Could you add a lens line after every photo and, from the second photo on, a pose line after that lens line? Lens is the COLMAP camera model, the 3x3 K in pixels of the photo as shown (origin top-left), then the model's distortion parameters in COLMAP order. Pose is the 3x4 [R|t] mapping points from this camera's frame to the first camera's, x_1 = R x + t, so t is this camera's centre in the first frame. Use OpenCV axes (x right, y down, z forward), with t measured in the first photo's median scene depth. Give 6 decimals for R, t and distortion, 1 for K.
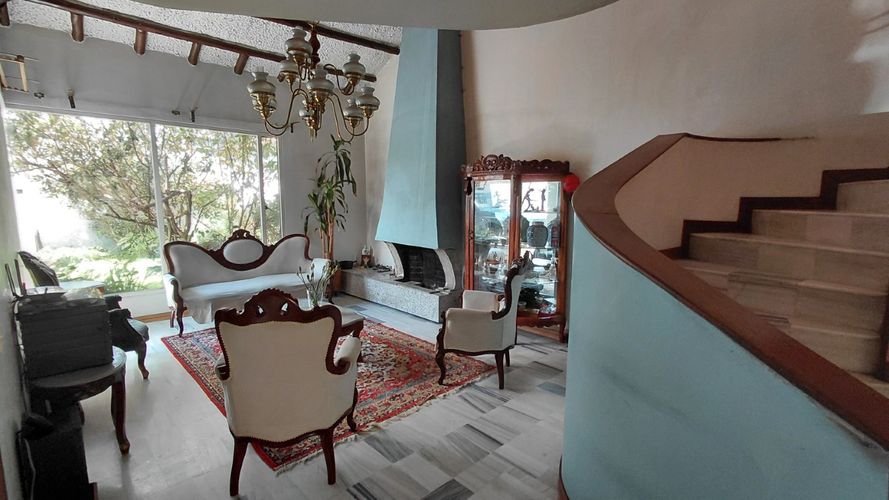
lens RADIAL K [[412.6, 0, 444.7], [0, 412.6, 255.7], [0, 0, 1]] dist [-0.003857, 0.001613]
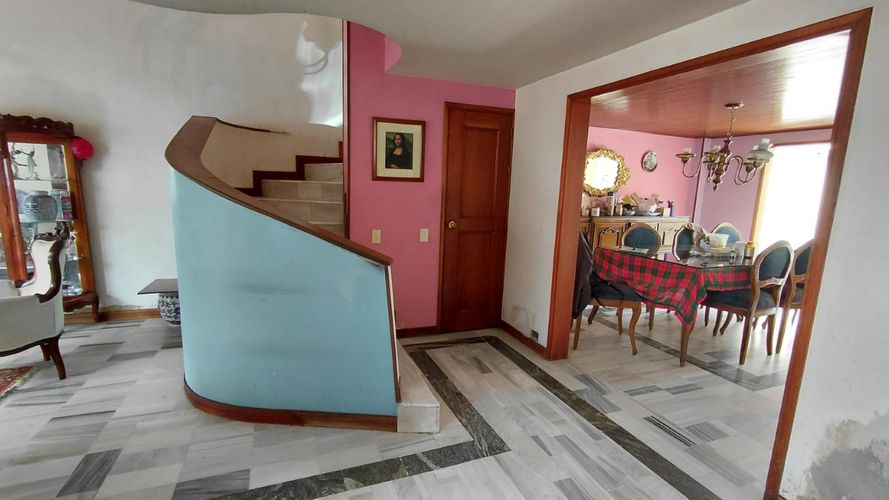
lens RADIAL K [[412.6, 0, 442.9], [0, 412.6, 256.3], [0, 0, 1]] dist [-0.003857, 0.001613]
pose [[0.381179, -0.148811, 0.912446, -0.243812], [0.094398, 0.988067, 0.121708, 0.024198], [-0.919669, 0.039740, 0.390678, -0.081984]]
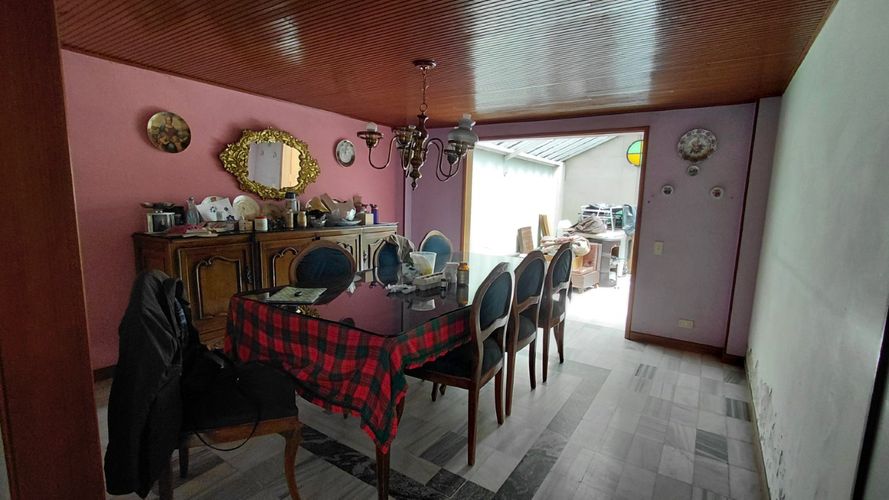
lens RADIAL K [[412.6, 0, 444.2], [0, 412.6, 256.7], [0, 0, 1]] dist [-0.003857, 0.001613]
pose [[-0.216451, -0.150552, 0.964616, 0.242527], [0.103153, 0.978981, 0.175941, 0.045151], [-0.970829, 0.137586, -0.196371, -0.200339]]
